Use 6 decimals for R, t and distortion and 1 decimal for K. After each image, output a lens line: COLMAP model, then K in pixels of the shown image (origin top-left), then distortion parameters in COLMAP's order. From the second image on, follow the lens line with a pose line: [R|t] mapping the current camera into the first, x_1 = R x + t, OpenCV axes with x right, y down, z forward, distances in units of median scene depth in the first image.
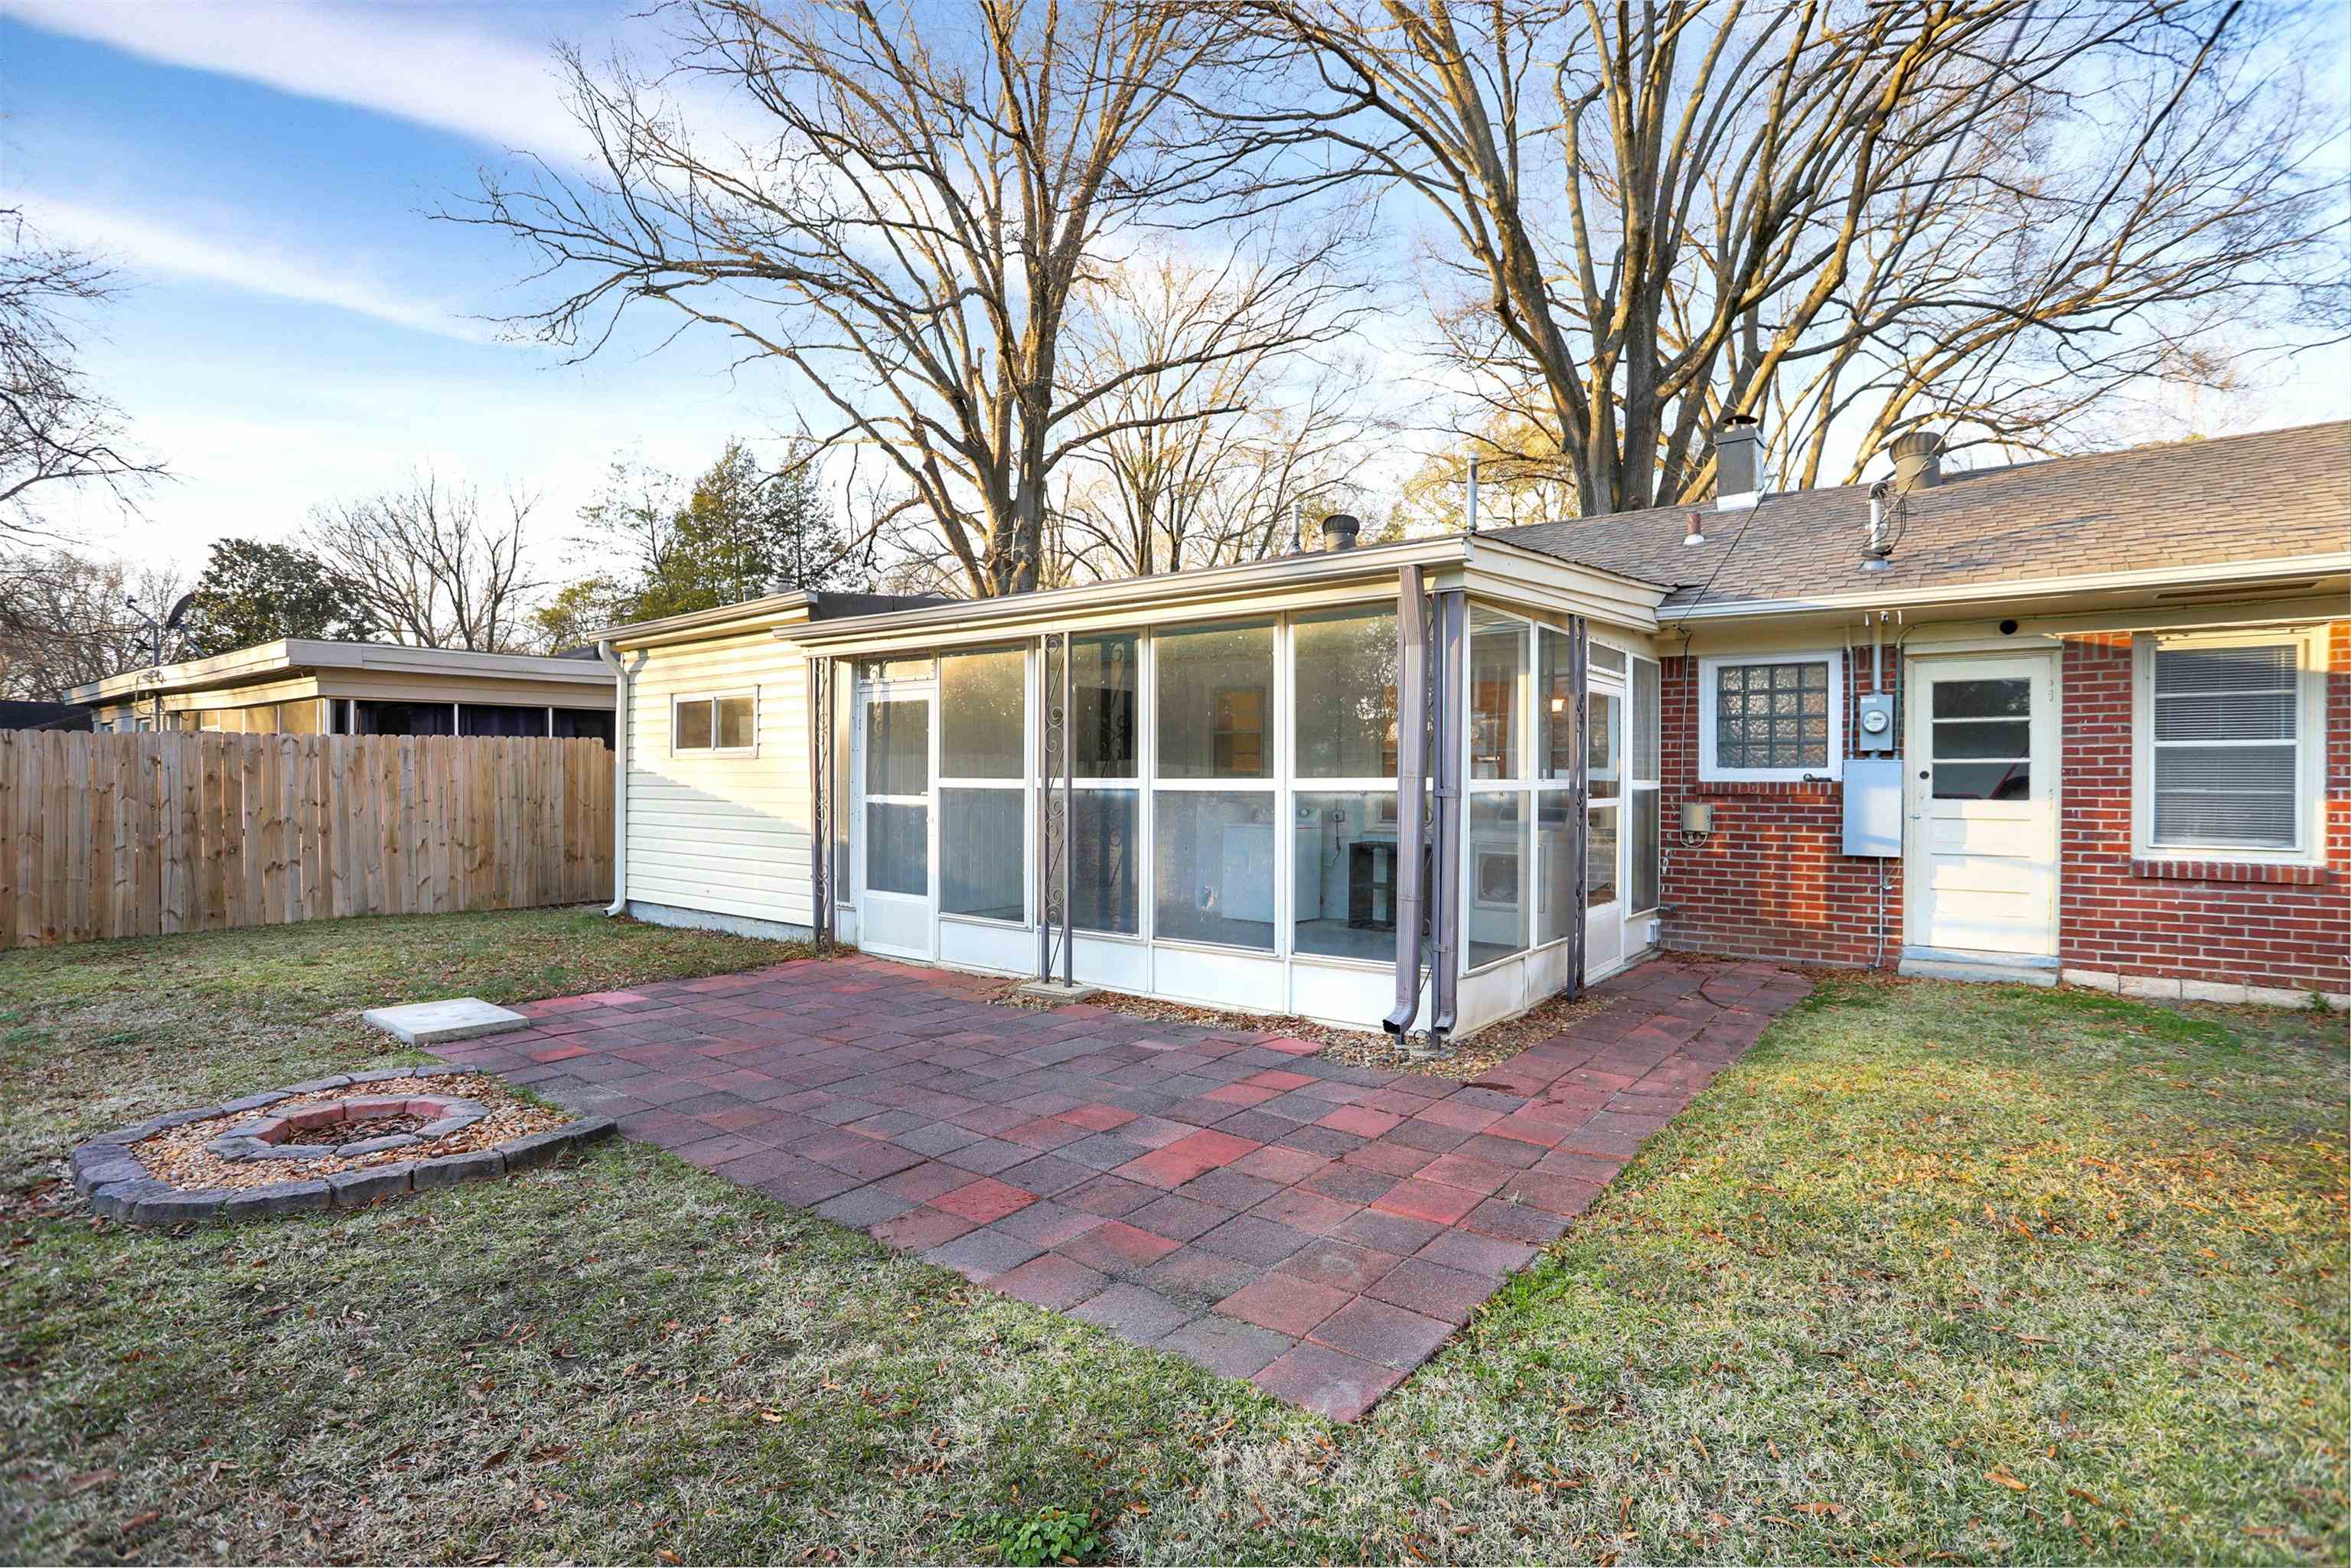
lens RADIAL K [[1072.8, 0, 1184.0], [0, 1072.8, 794.8], [0, 0, 1]] dist [-0.046800, 0.007169]
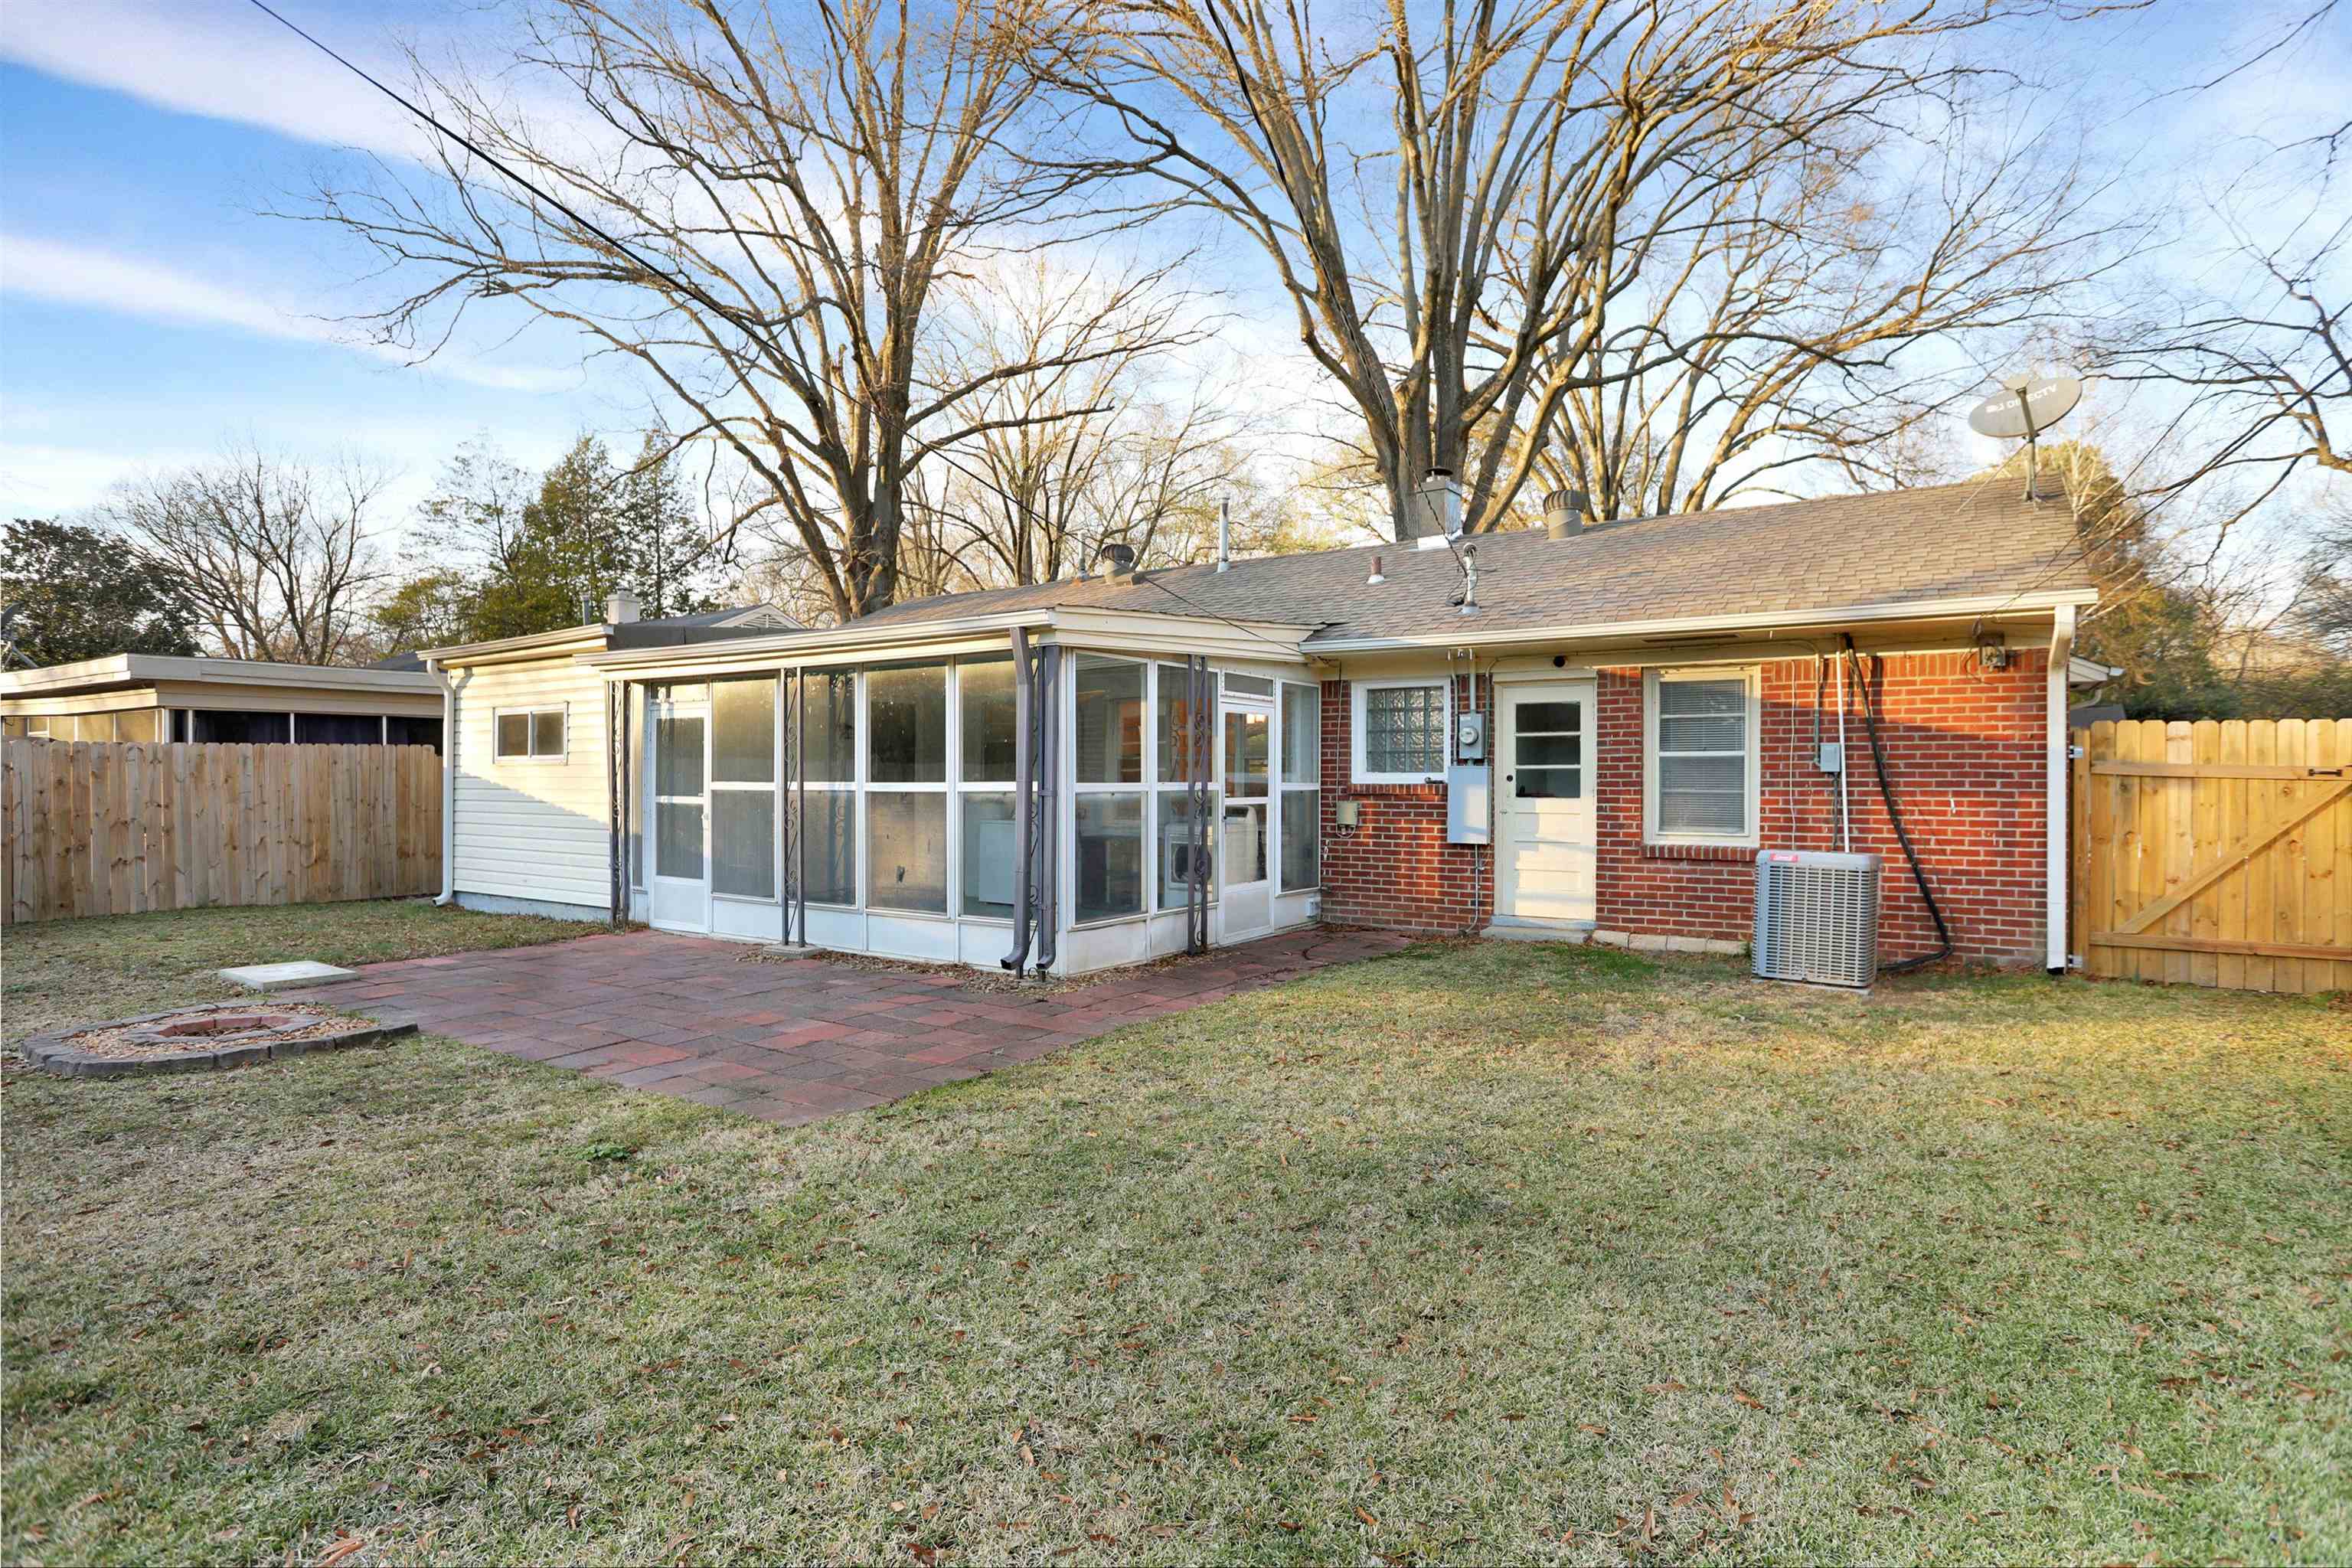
lens RADIAL K [[1146.8, 0, 1178.8], [0, 1146.8, 796.2], [0, 0, 1]] dist [-0.046087, 0.012203]
pose [[0.997686, -0.002191, 0.067952, 0.206621], [0.002254, 0.999997, -0.000855, 0.002429], [-0.067949, 0.001006, 0.997688, -0.313472]]
